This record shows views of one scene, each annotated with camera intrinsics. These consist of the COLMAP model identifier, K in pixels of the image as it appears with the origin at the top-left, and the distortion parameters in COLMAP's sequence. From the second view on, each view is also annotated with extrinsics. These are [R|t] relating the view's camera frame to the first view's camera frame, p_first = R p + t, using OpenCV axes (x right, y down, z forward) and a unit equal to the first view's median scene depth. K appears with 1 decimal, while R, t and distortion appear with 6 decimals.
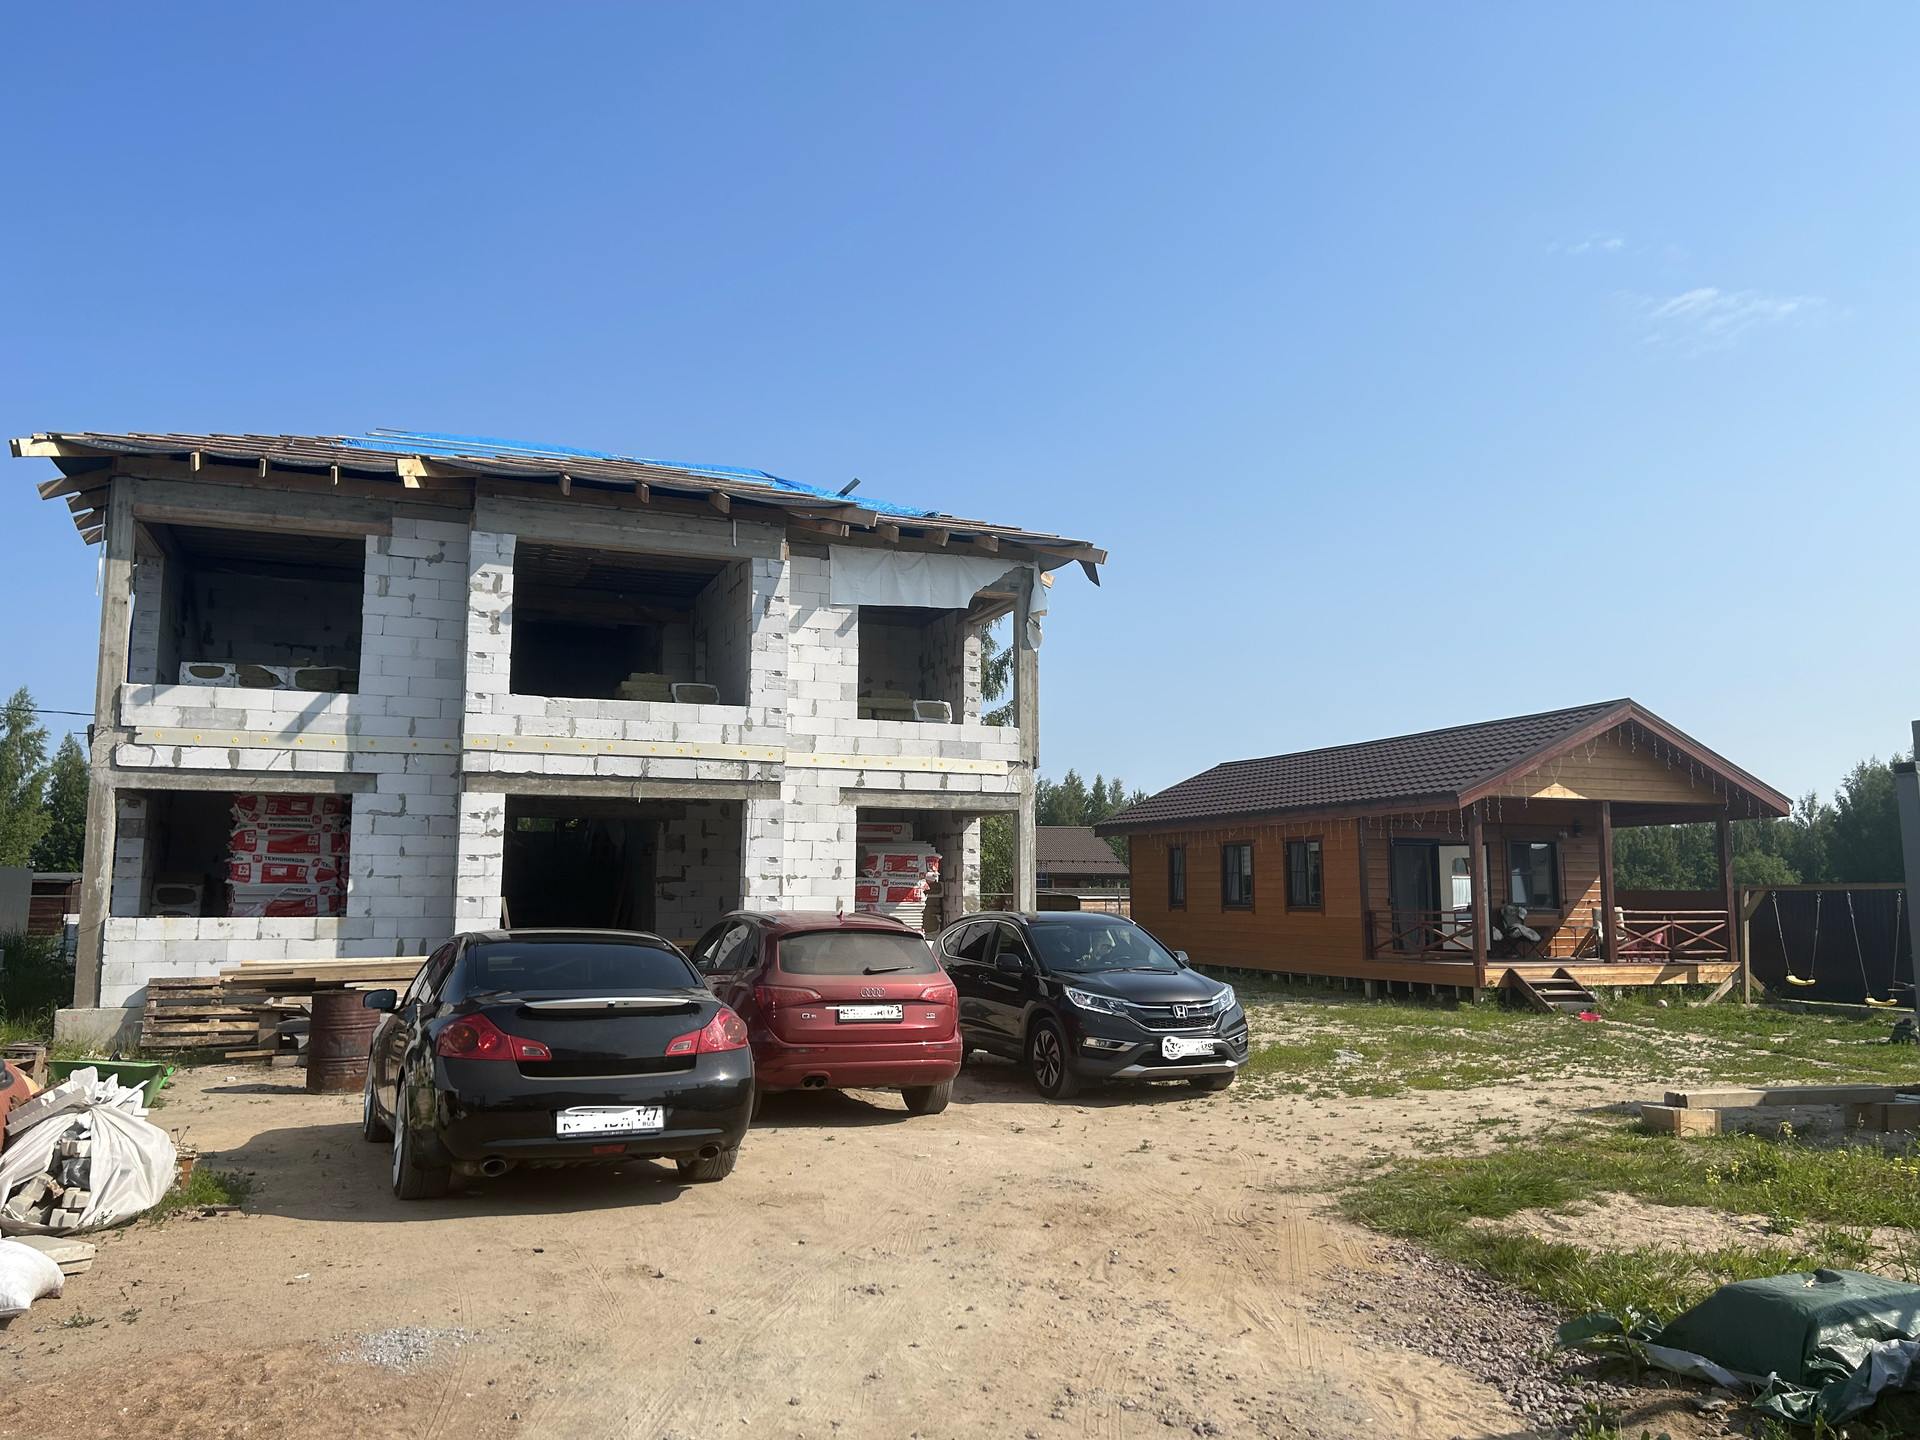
lens RADIAL K [[1429.4, 0, 995.3], [0, 1429.4, 723.0], [0, 0, 1]] dist [0.068843, -0.056363]
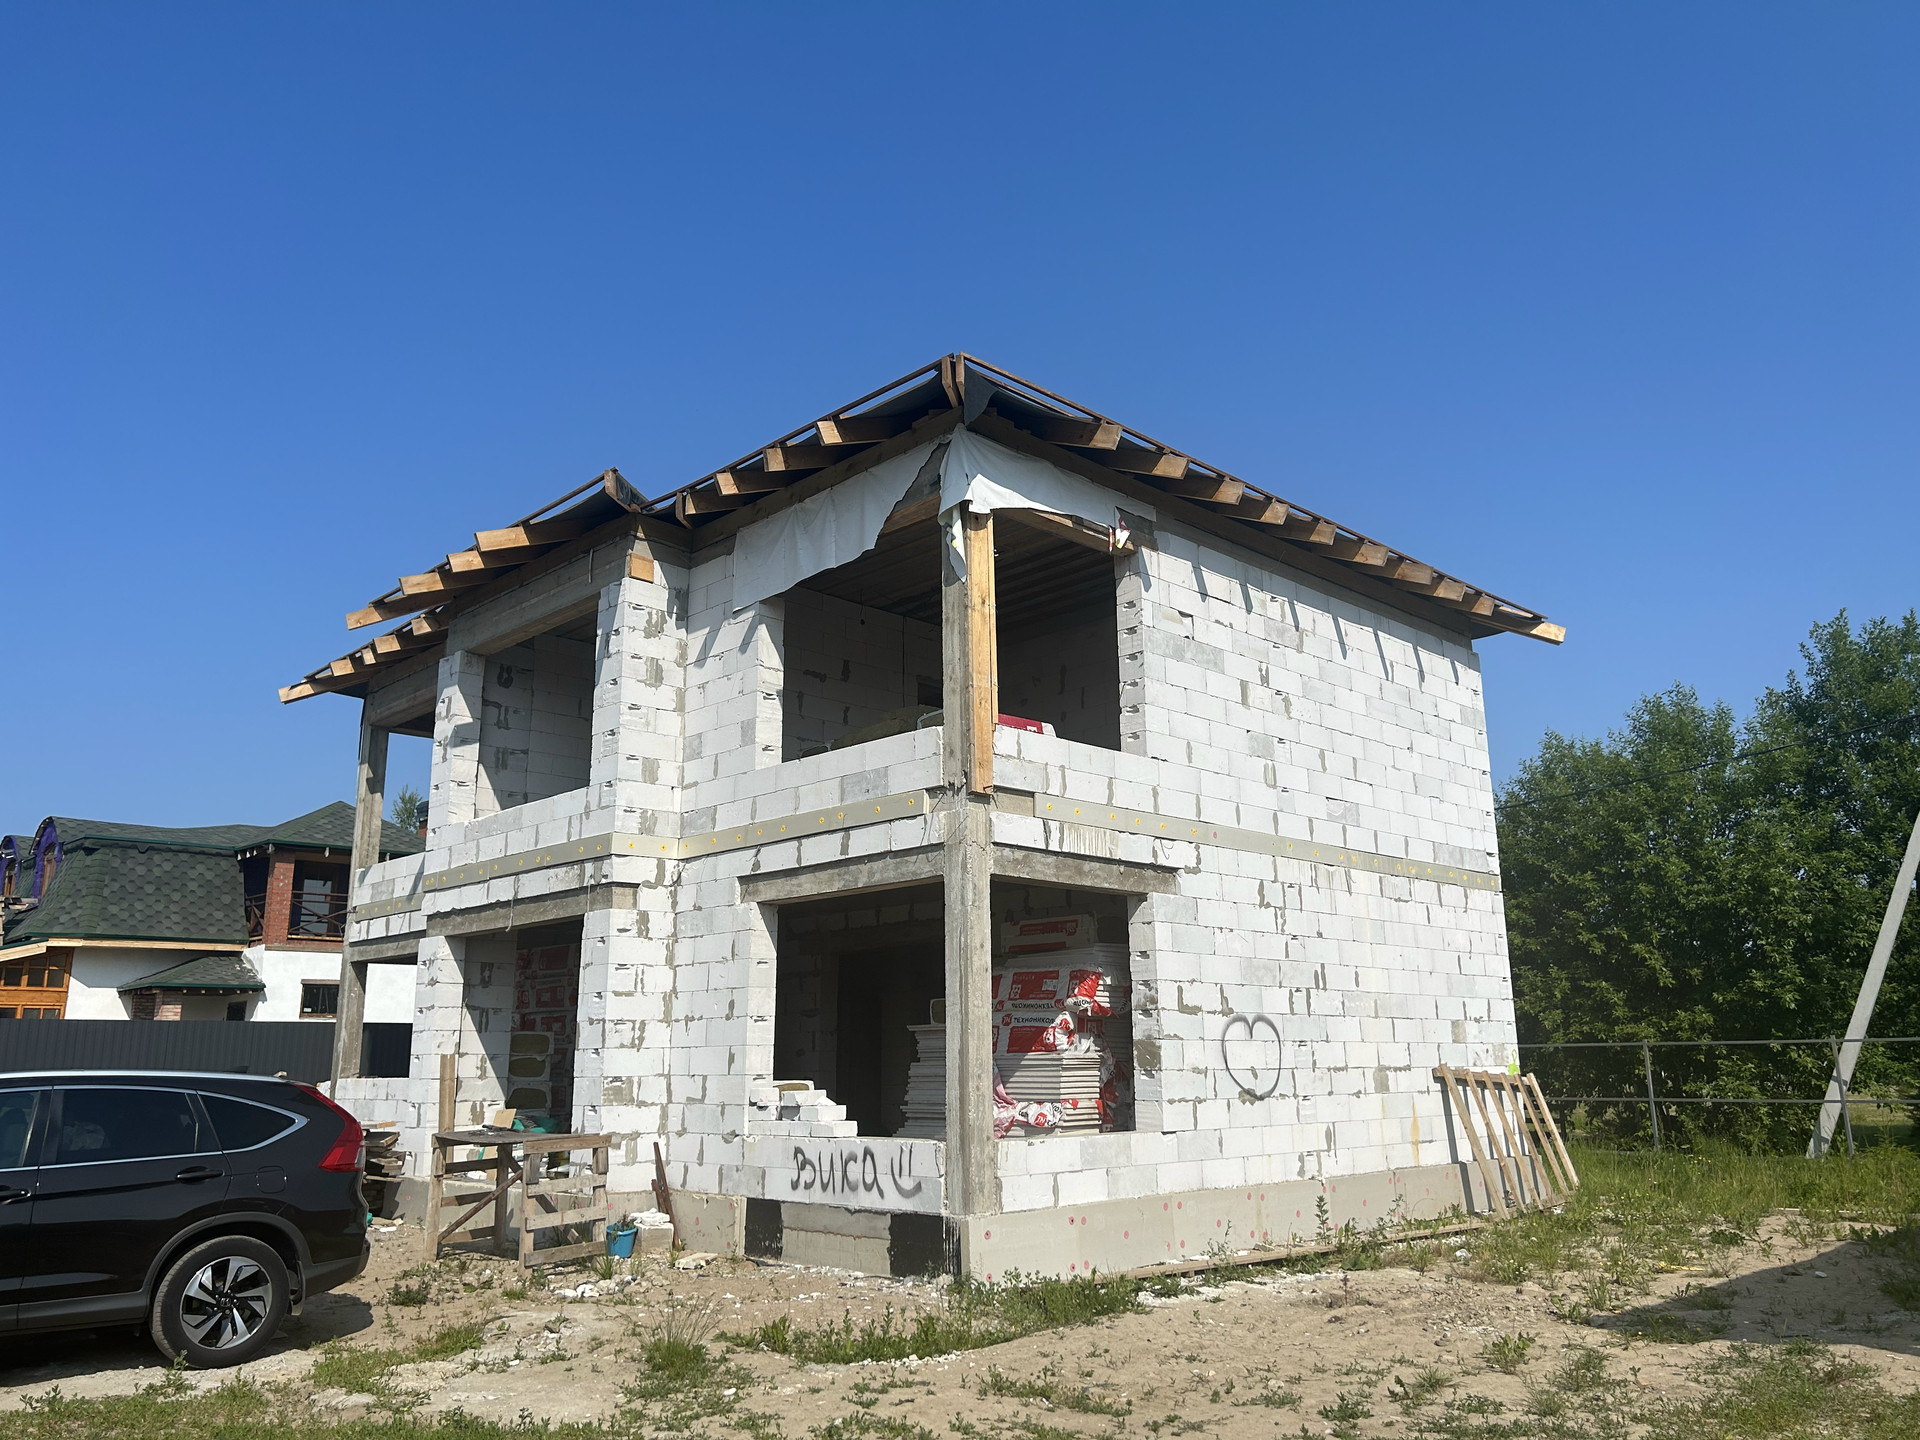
lens RADIAL K [[1429.4, 0, 995.3], [0, 1429.4, 723.0], [0, 0, 1]] dist [0.068843, -0.056363]
pose [[0.387508, -0.218005, -0.895719, 0.542772], [0.124814, 0.975096, -0.183327, 0.111315], [0.913378, -0.040758, 0.405067, 0.841999]]
